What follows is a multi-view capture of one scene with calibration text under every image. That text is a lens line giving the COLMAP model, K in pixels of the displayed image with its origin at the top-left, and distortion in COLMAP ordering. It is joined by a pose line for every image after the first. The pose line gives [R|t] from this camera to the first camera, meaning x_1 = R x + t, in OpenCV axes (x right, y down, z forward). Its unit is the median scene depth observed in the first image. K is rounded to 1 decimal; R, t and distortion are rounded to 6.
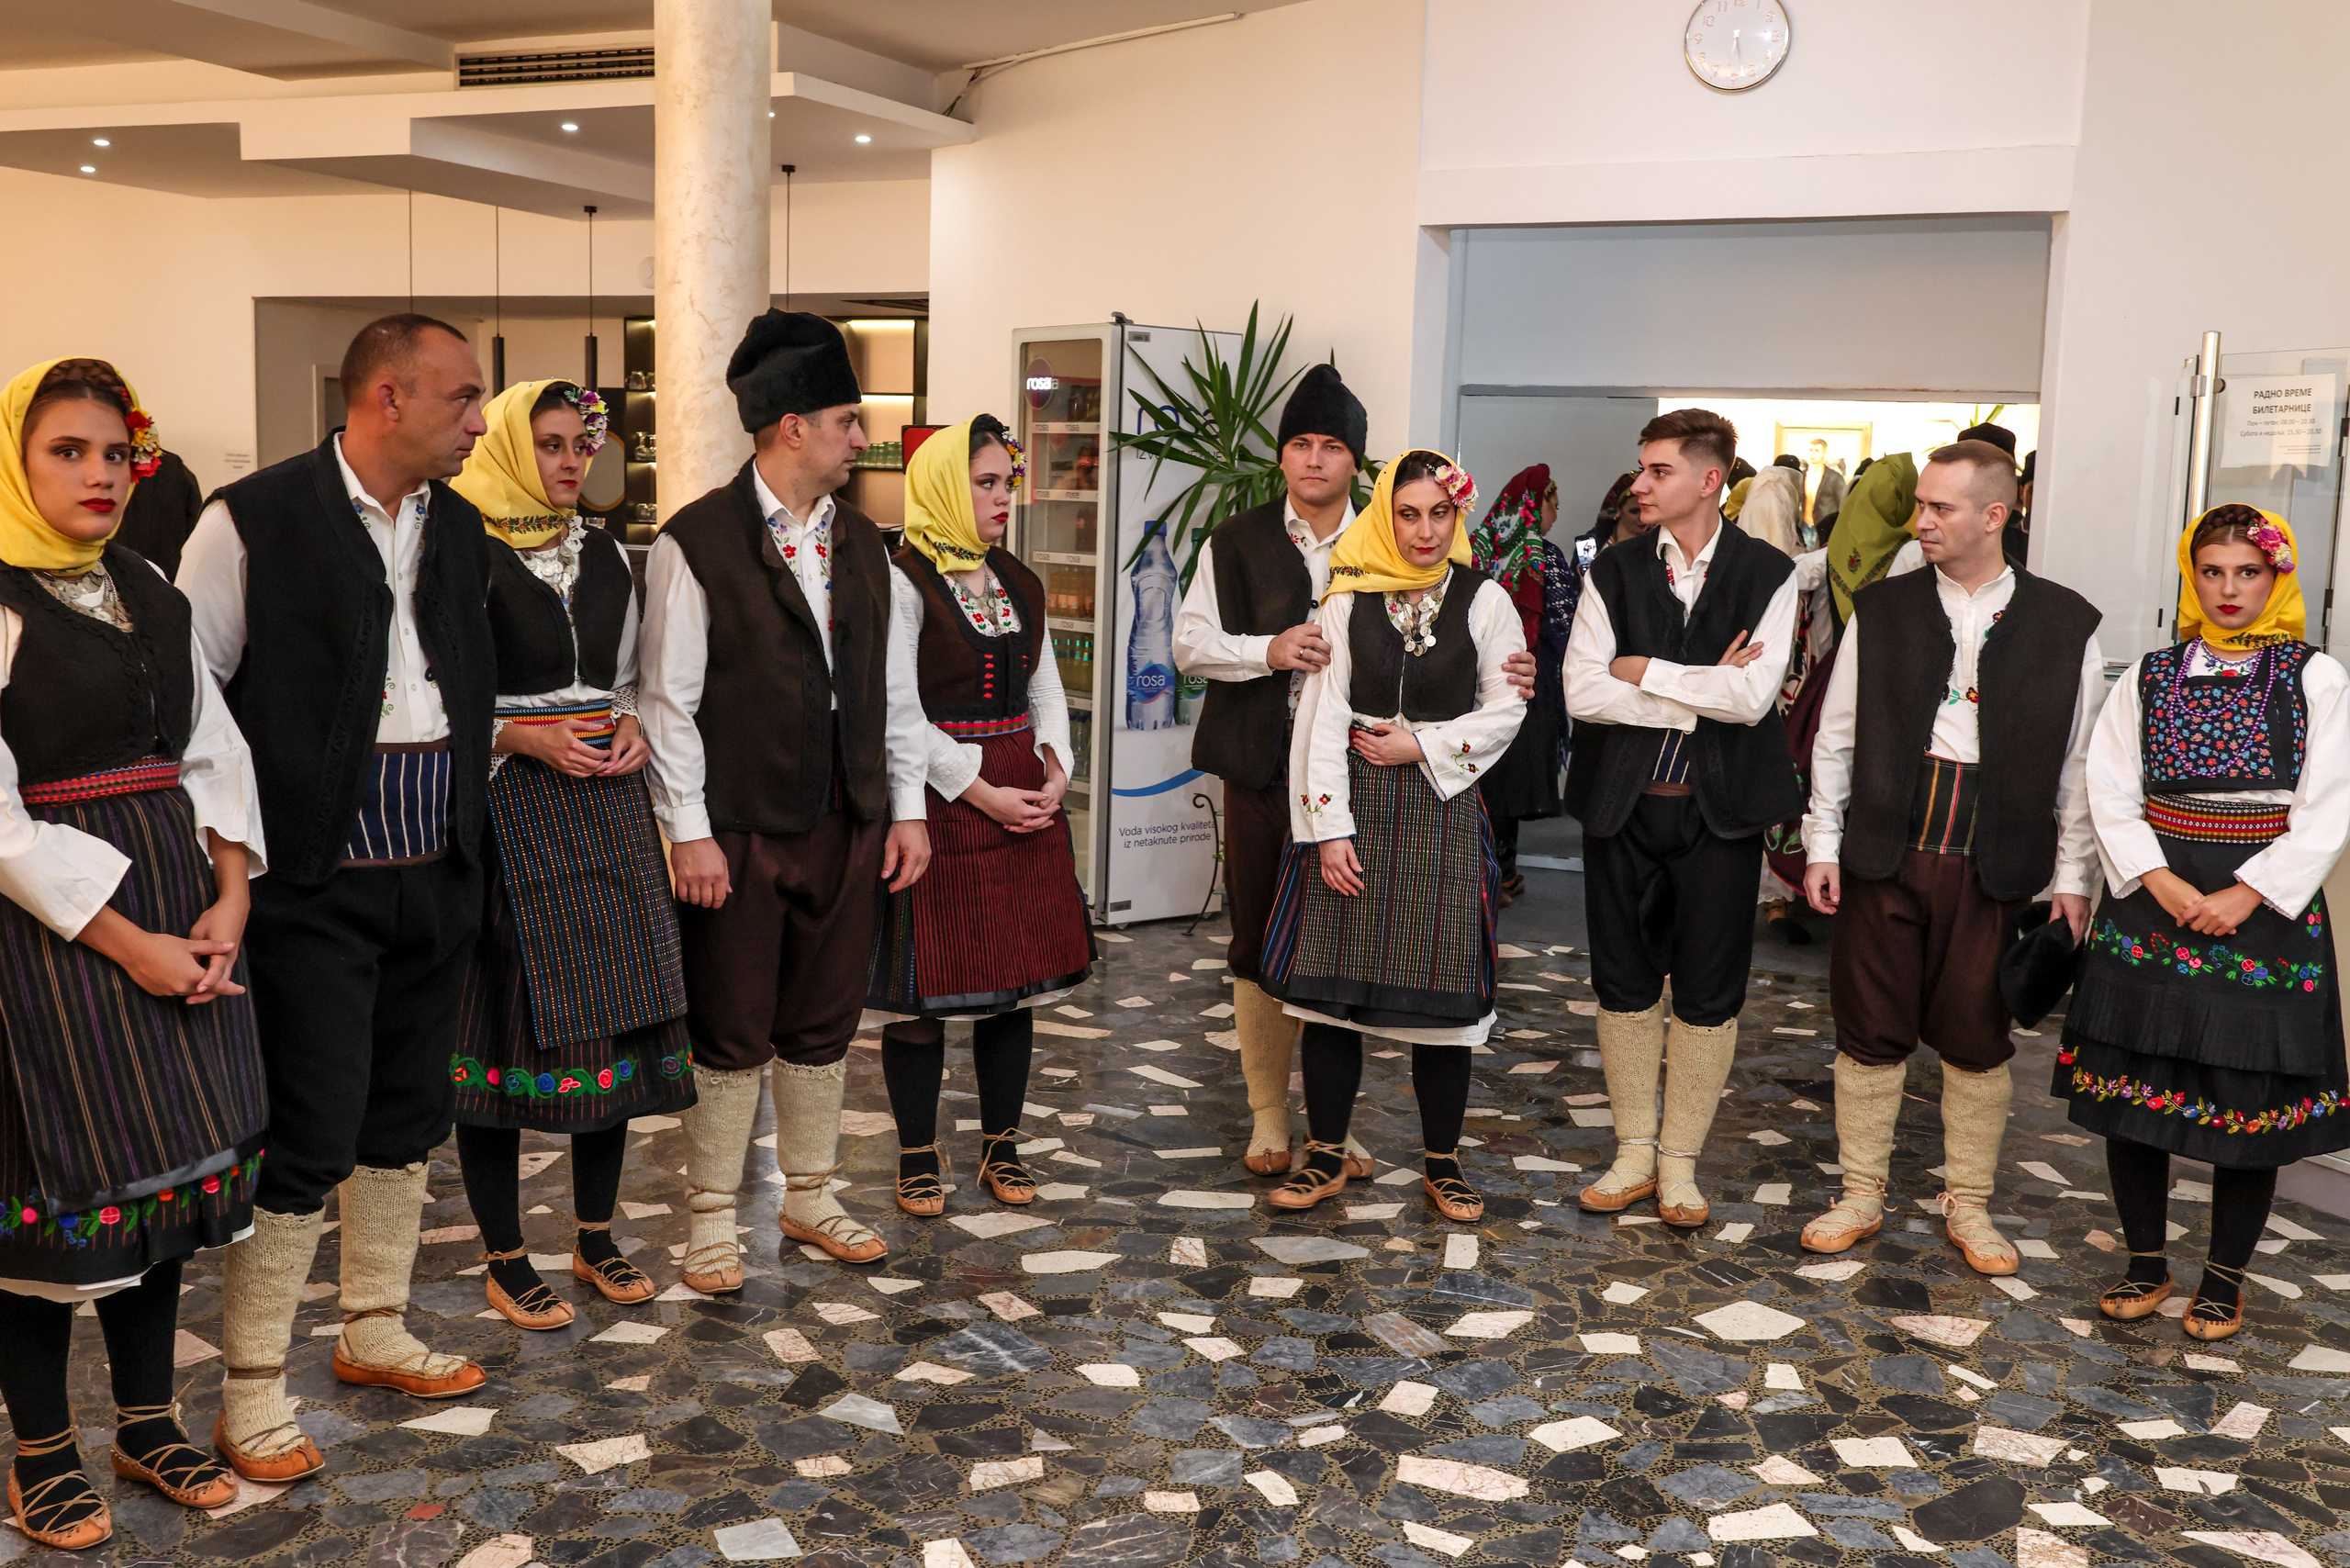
lens RADIAL K [[2223.0, 0, 1168.4], [0, 2223.0, 786.6], [0, 0, 1]] dist [-0.007938, 0.002755]
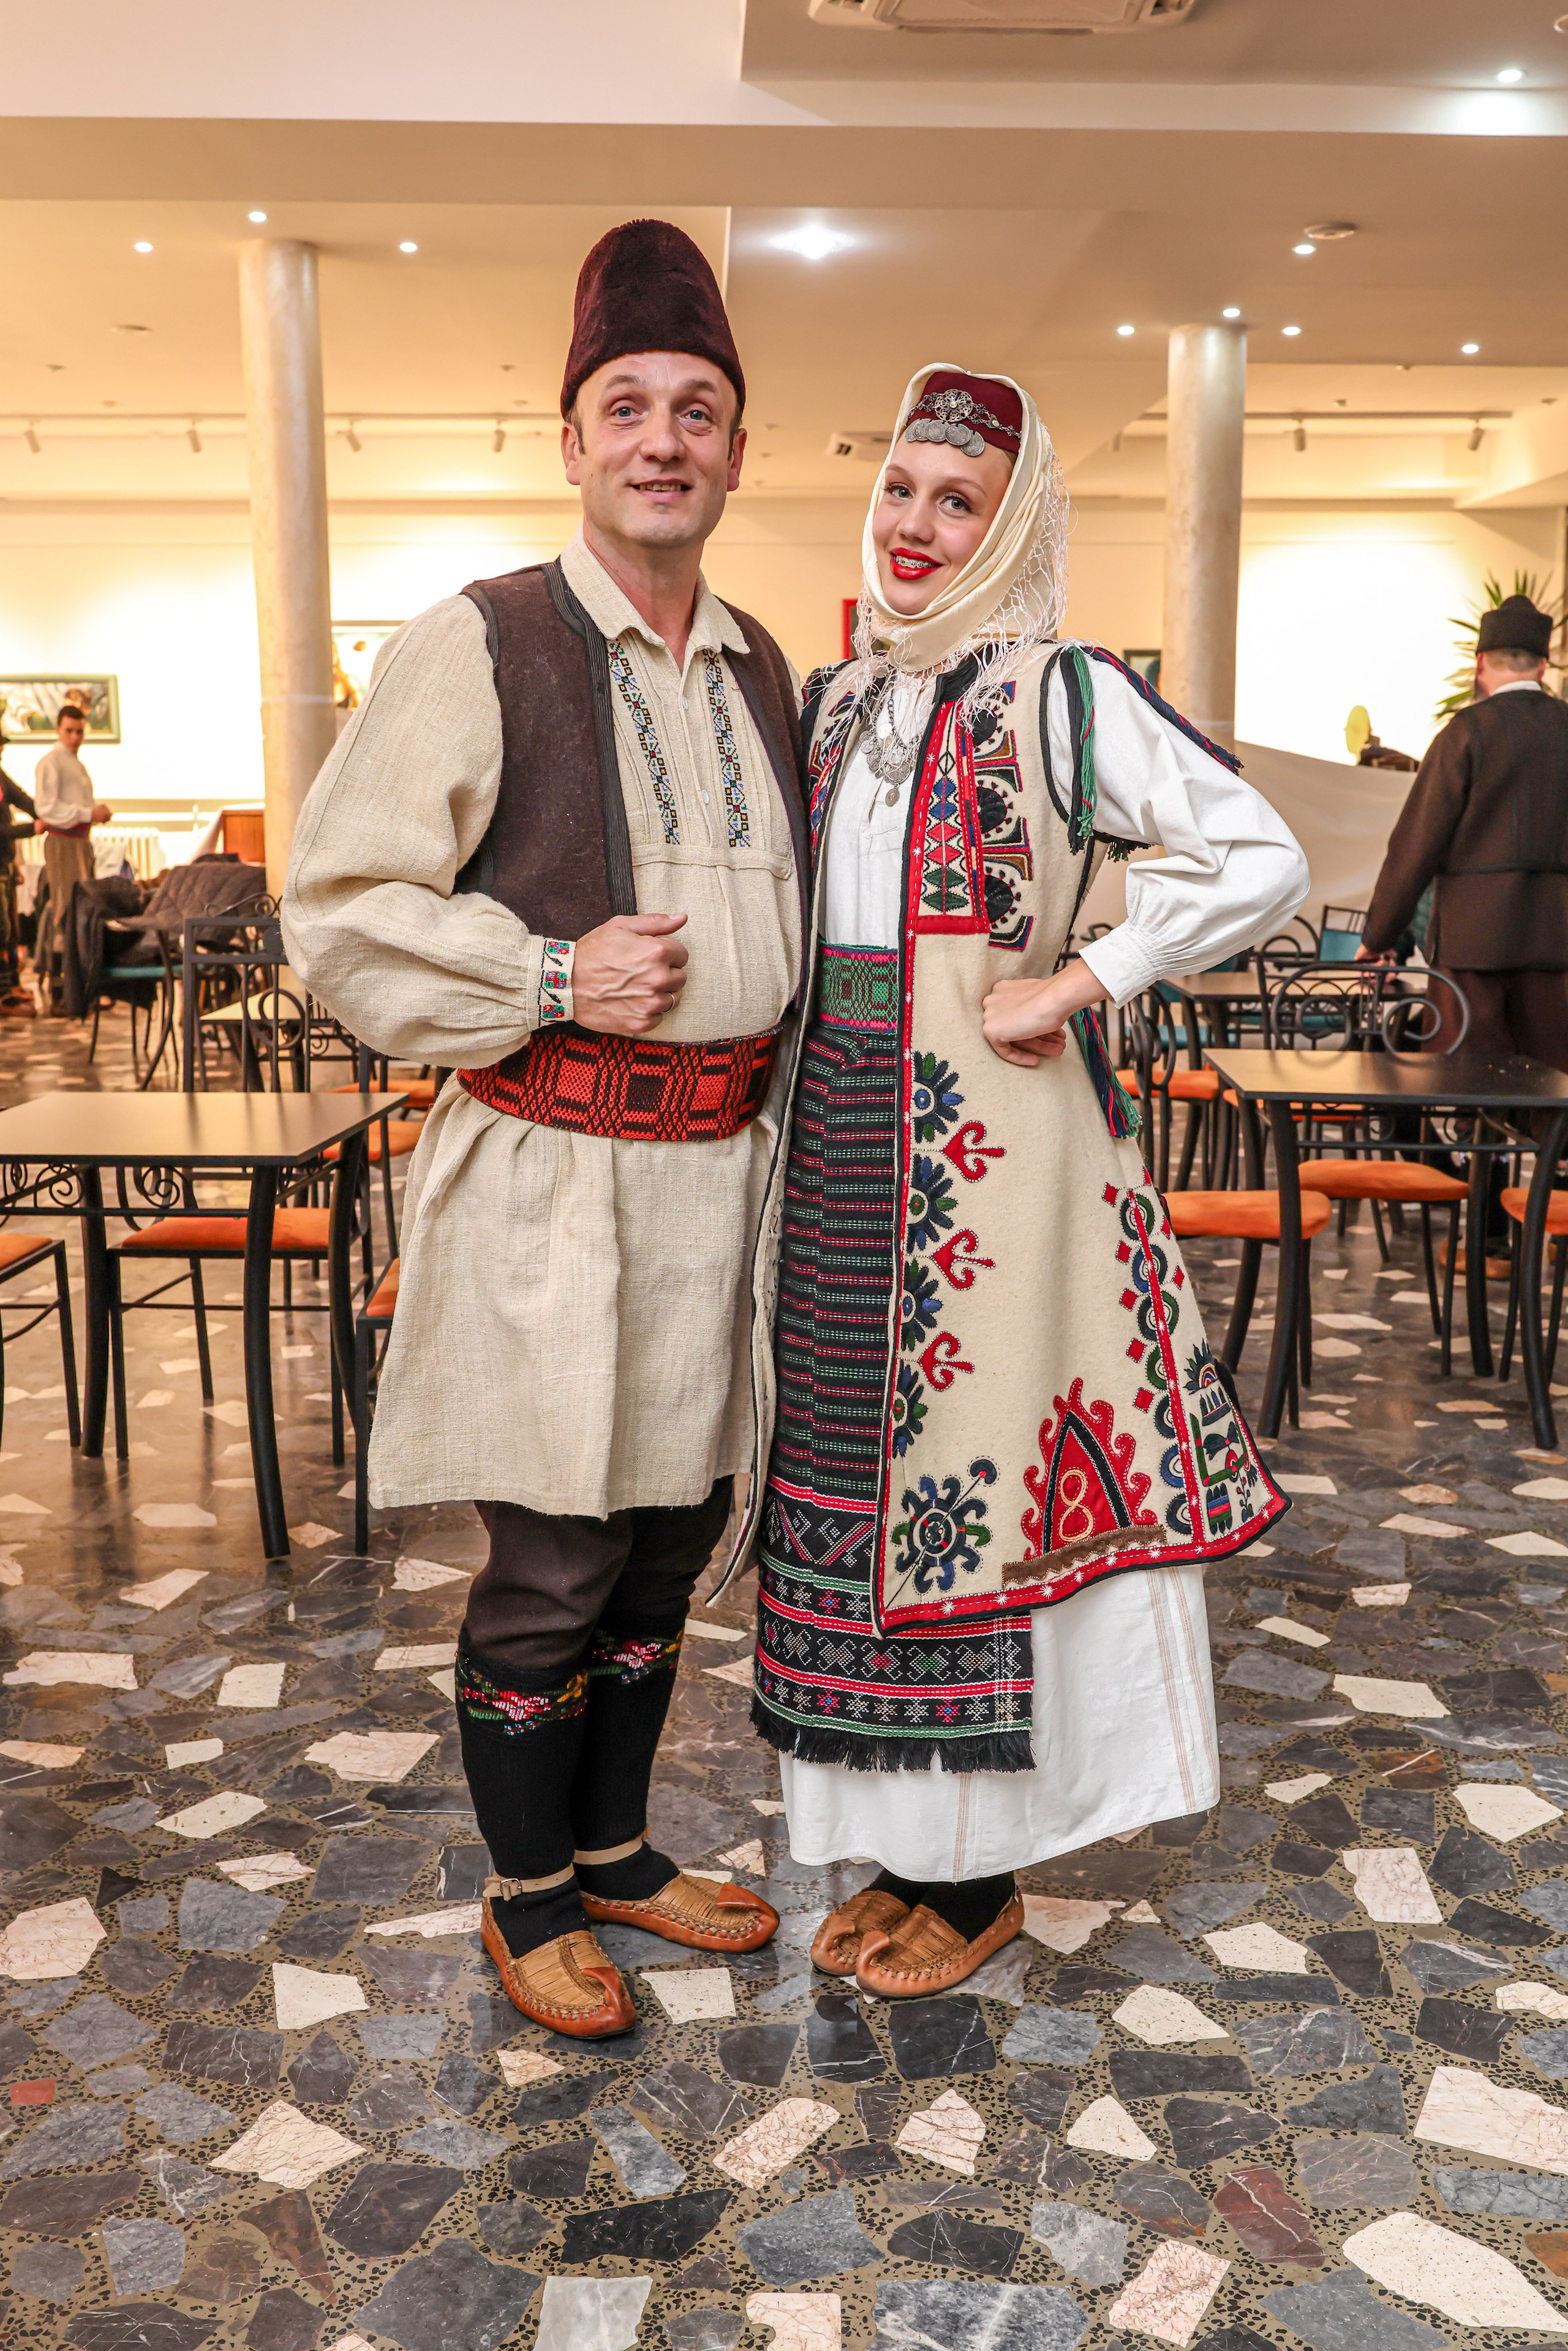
lens RADIAL K [[2223.8, 0, 779.9], [0, 2223.8, 1172.5], [0, 0, 1]] dist [-0.007938, 0.002755]
pose [[0.451149, 0.131898, -0.882648, 0.289747], [-0.109923, 0.989700, 0.091710, -0.045271], [0.885653, 0.055648, 0.461001, 0.693240]]
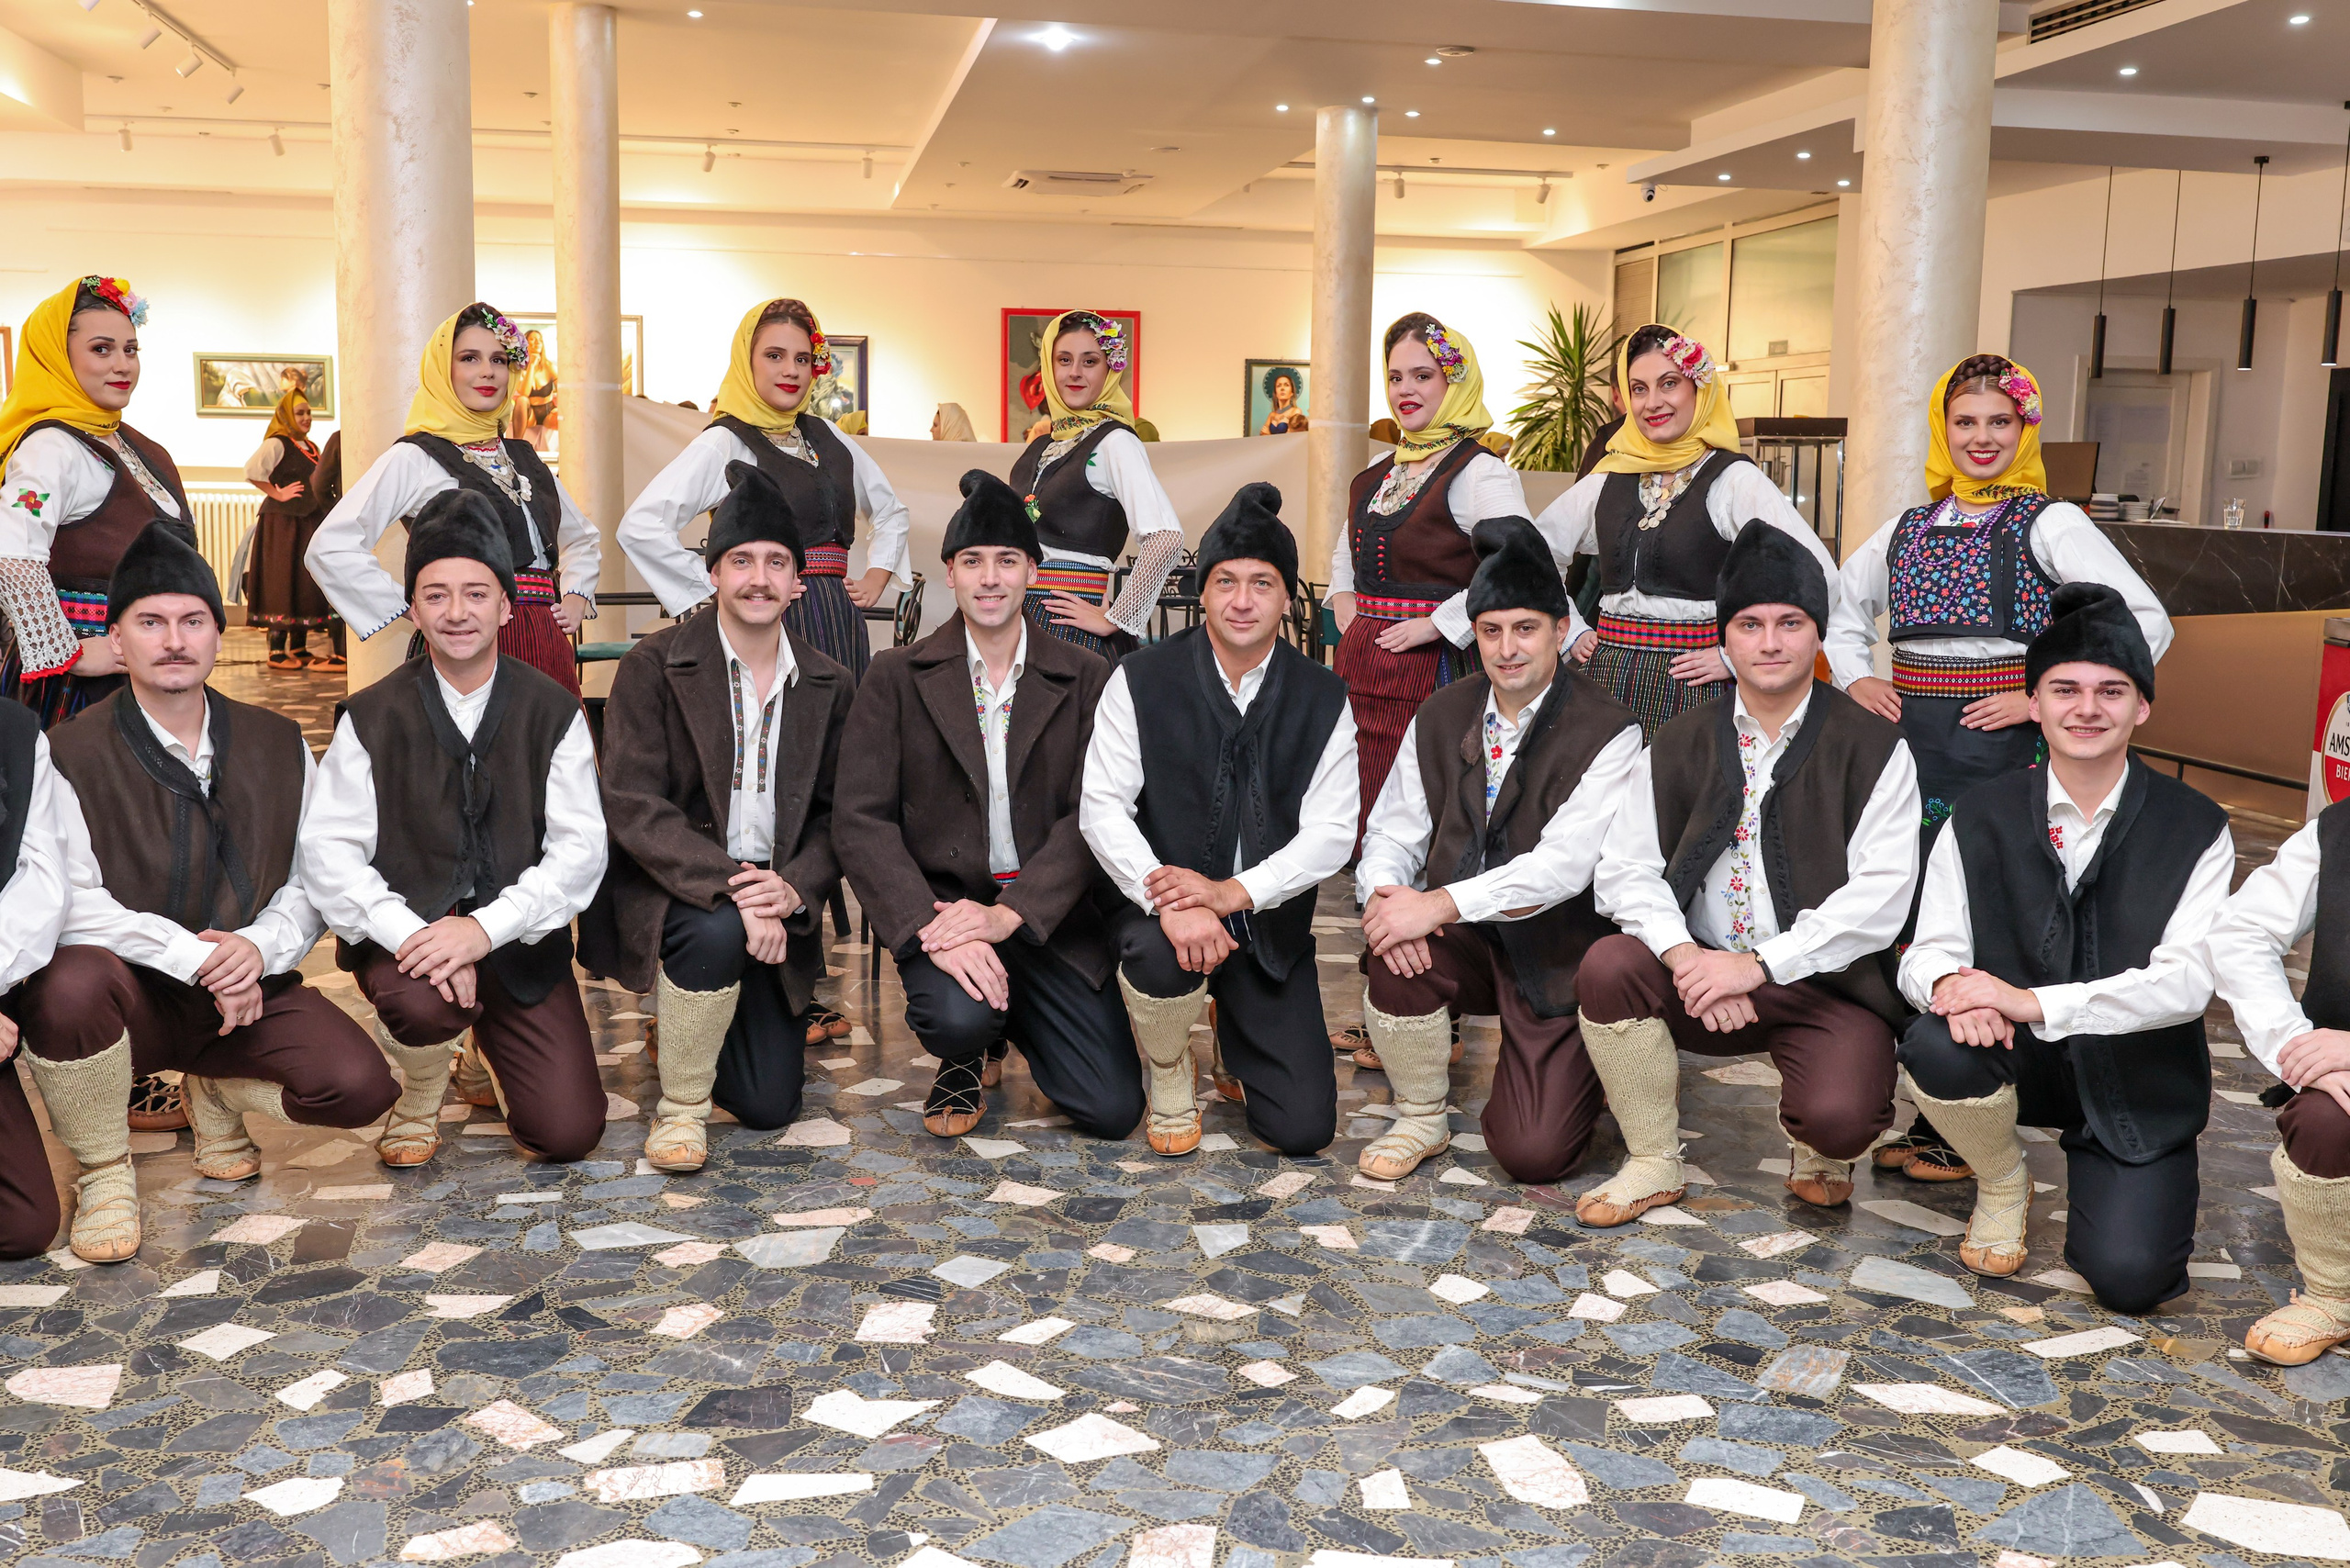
lens RADIAL K [[2224.8, 0, 1158.6], [0, 2224.8, 768.4], [0, 0, 1]] dist [-0.009345, 0.004660]
pose [[0.573993, 0.094432, -0.813397, 0.606444], [-0.117443, 0.992552, 0.032355, 0.028111], [0.810394, 0.076956, 0.580809, 0.311306]]
